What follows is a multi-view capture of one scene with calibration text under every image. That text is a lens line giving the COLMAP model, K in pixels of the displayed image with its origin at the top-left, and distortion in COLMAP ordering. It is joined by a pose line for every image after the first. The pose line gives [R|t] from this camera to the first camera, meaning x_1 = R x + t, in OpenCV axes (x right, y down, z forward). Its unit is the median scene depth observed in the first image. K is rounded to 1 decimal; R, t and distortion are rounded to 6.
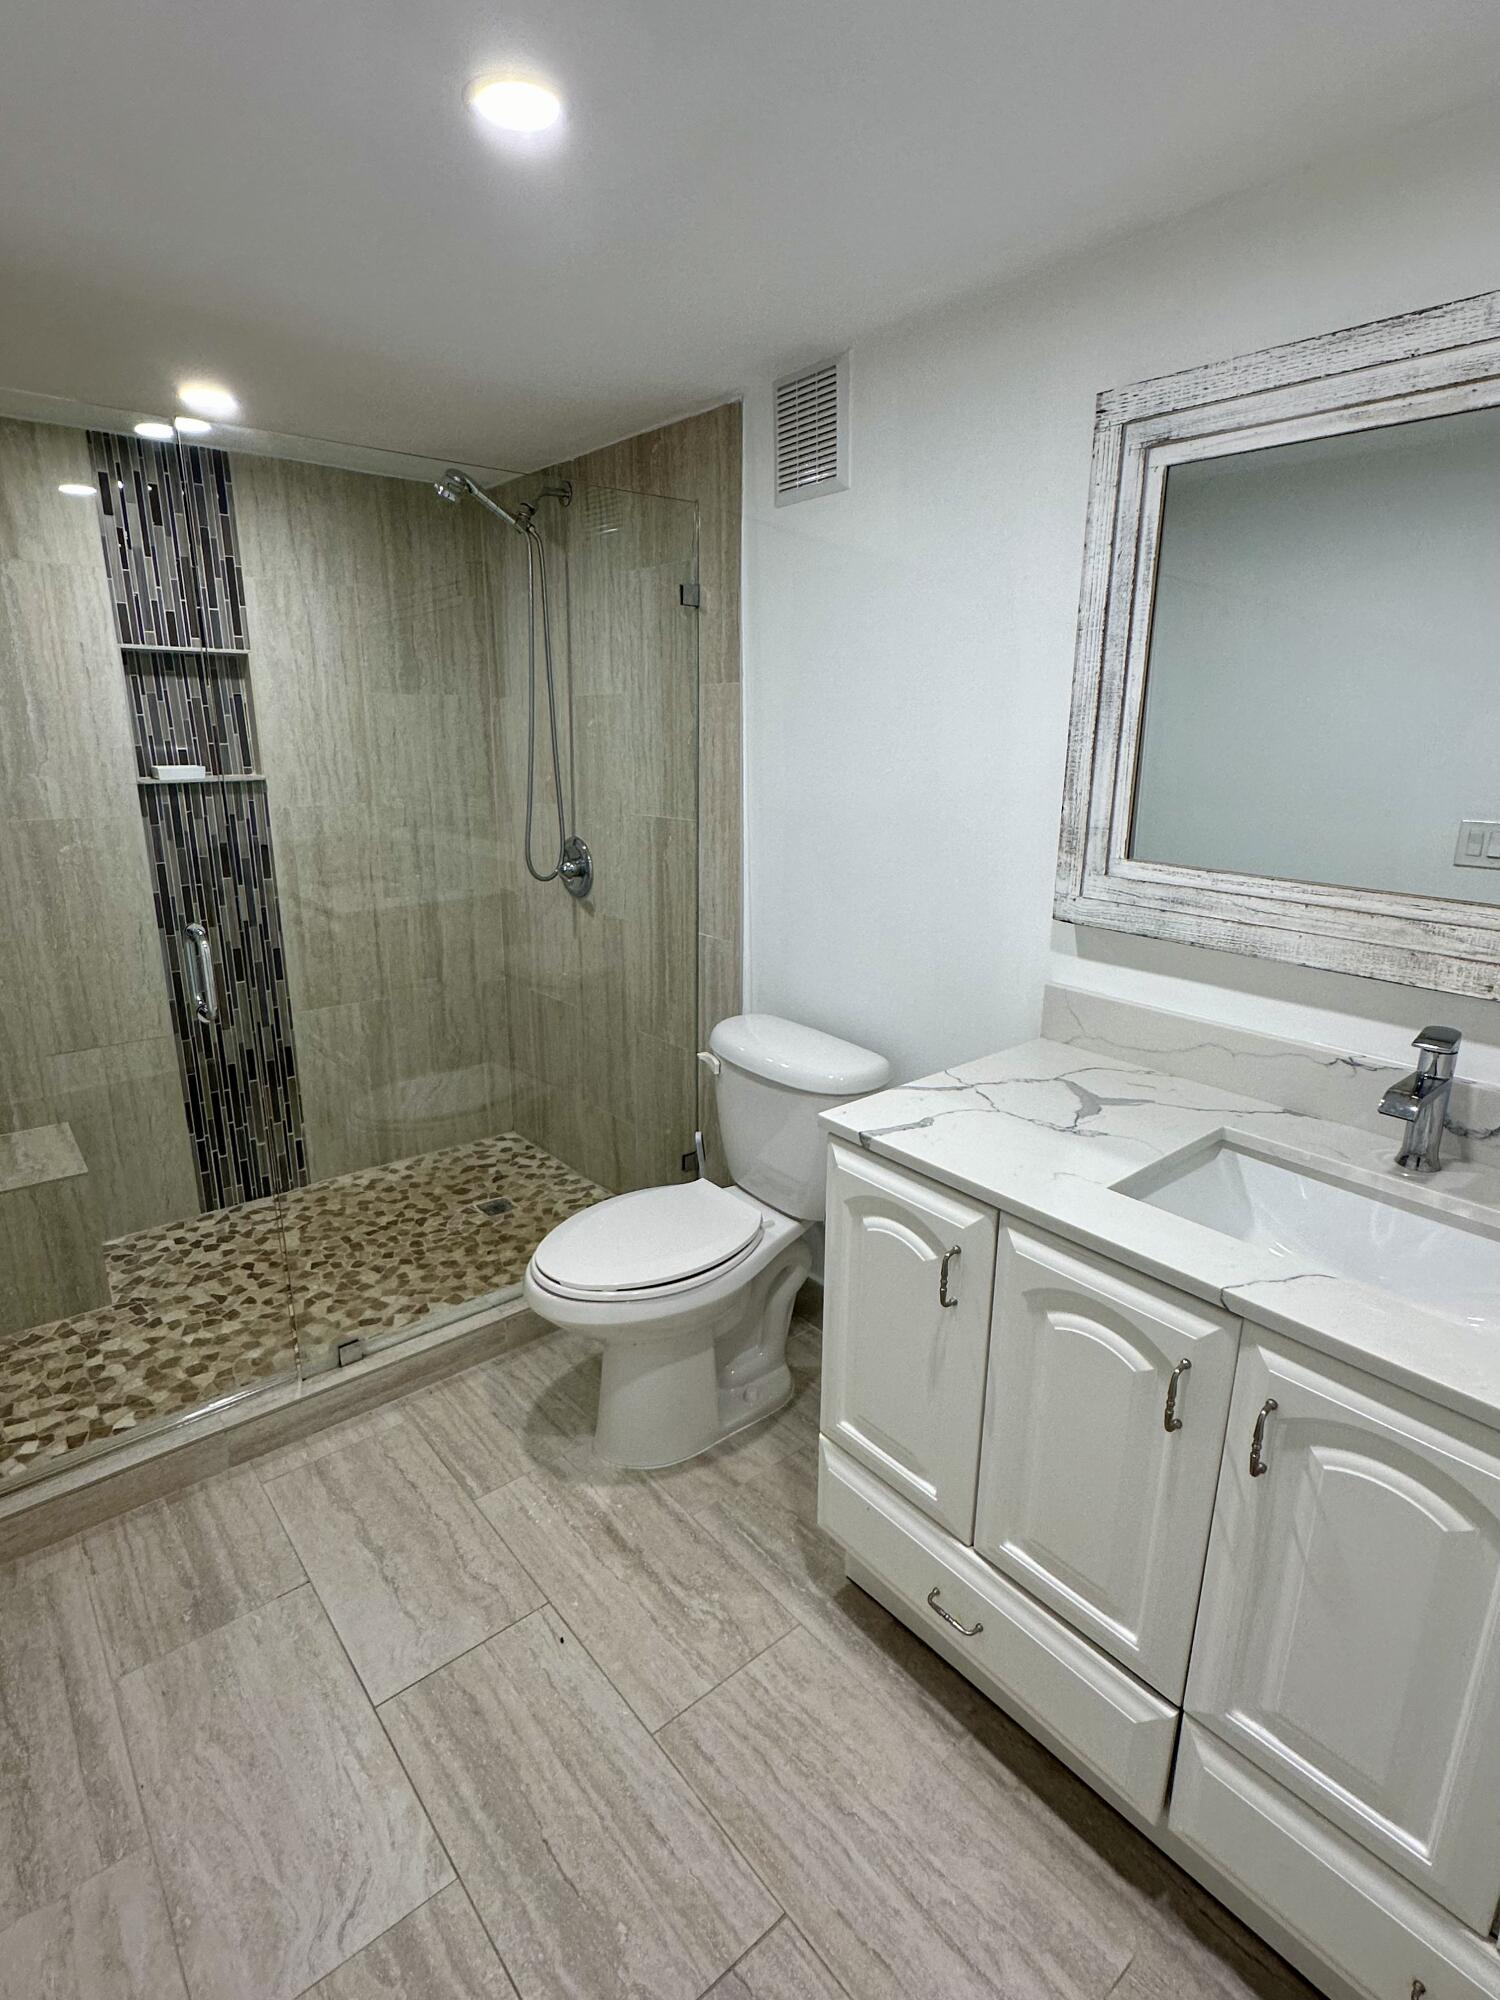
lens RADIAL K [[995.1, 0, 750.0], [0, 995.1, 1000.0], [0, 0, 1]] dist [0.000488, -0.000112]
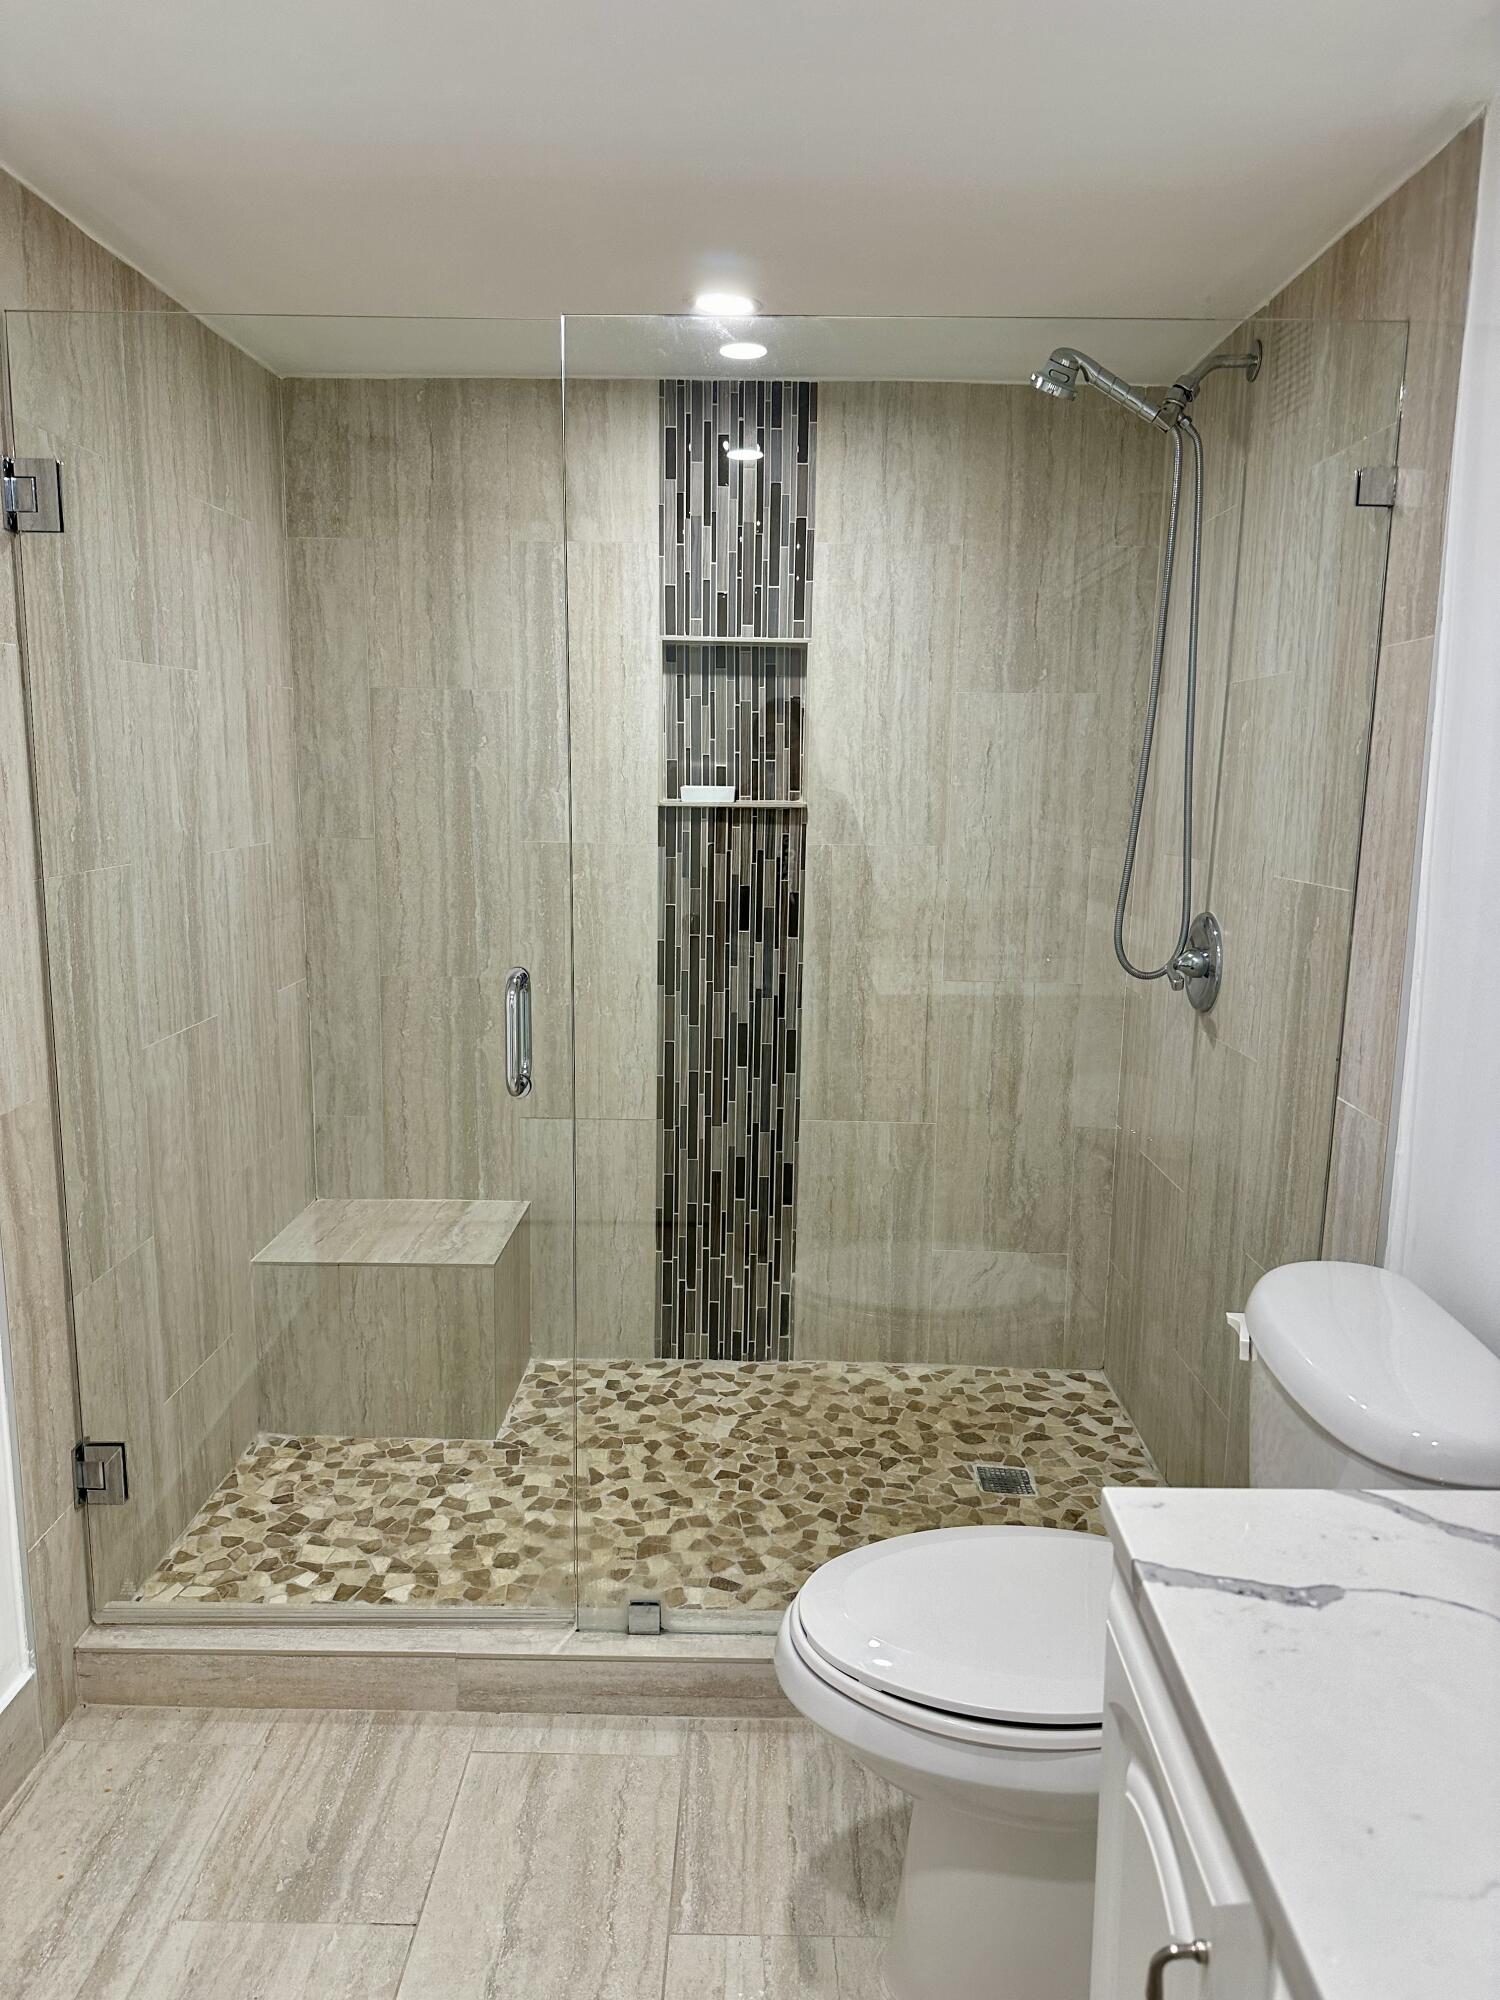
lens RADIAL K [[1393.3, 0, 750.0], [0, 1393.3, 1000.0], [0, 0, 1]] dist [0.133044, -0.201696]
pose [[0.763257, 0.114985, -0.635781, 0.174894], [-0.182926, 0.982231, -0.041960, -0.026485], [0.619659, 0.148327, 0.770728, 0.184869]]
